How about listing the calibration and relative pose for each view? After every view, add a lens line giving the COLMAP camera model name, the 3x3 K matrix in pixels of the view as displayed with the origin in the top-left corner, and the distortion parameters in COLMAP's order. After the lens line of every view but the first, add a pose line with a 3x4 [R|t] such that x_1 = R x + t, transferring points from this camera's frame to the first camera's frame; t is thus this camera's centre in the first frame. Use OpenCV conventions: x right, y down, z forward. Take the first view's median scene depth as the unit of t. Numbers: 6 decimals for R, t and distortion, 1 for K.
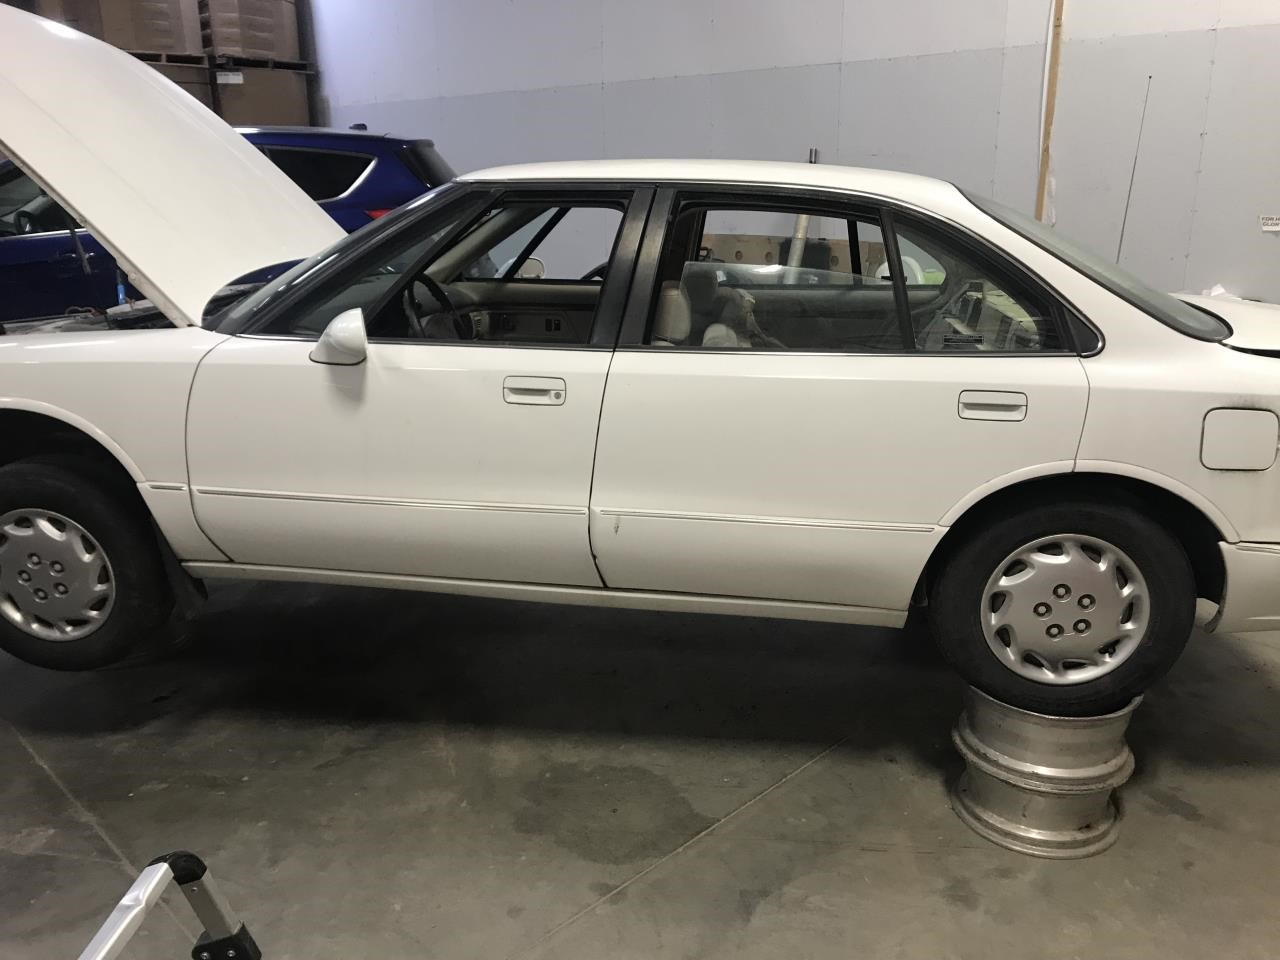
lens RADIAL K [[1036.9, 0, 640.0], [0, 1036.9, 480.0], [0, 0, 1]] dist [0.002062, -0.003883]
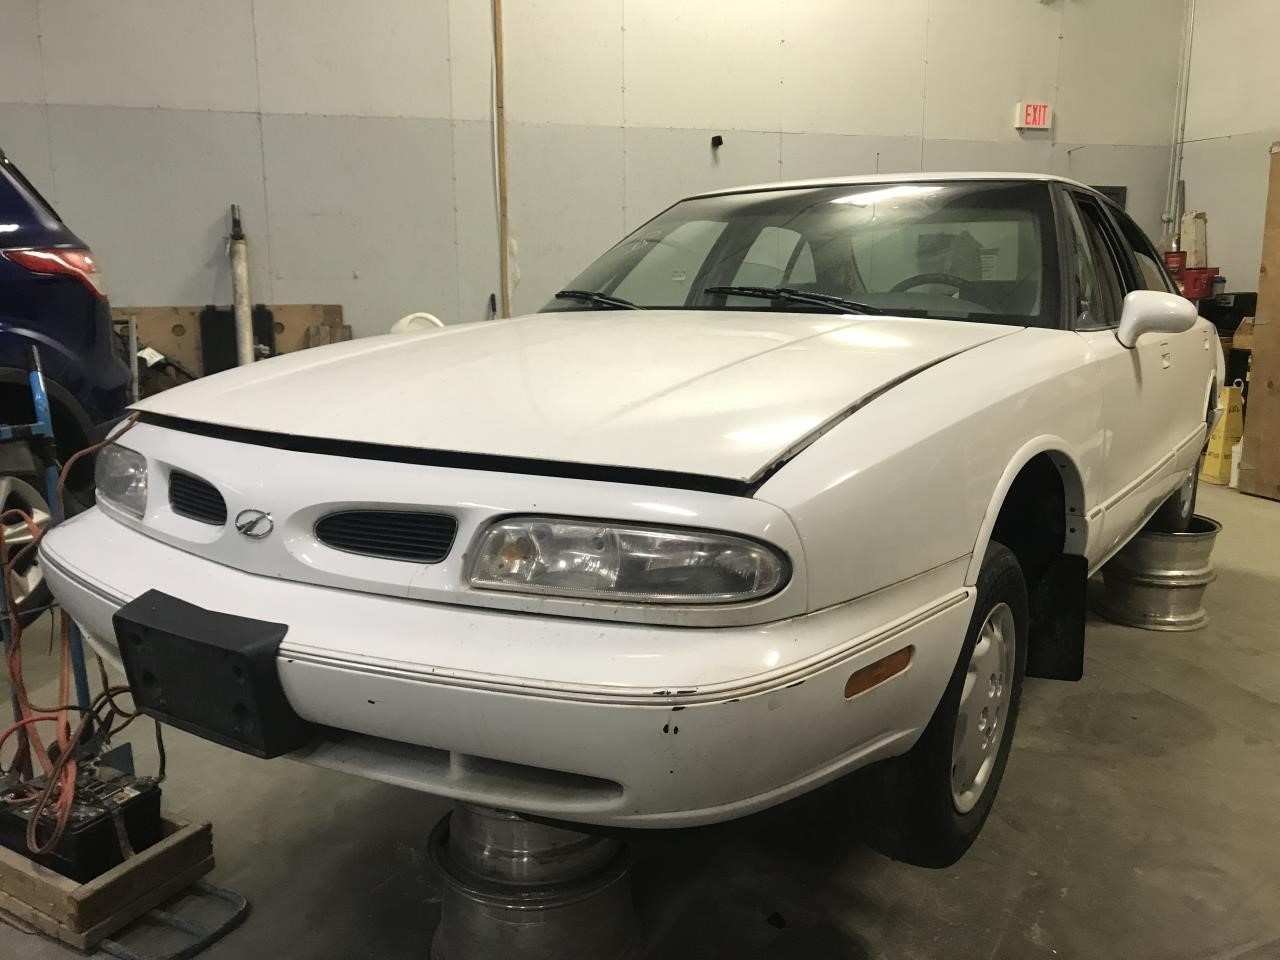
lens RADIAL K [[1036.9, 0, 640.0], [0, 1036.9, 480.0], [0, 0, 1]] dist [0.002062, -0.003883]
pose [[0.469254, -0.166590, 0.867207, -0.573557], [0.252148, 0.966437, 0.049212, -0.061592], [-0.846299, 0.195572, 0.495509, 0.388782]]
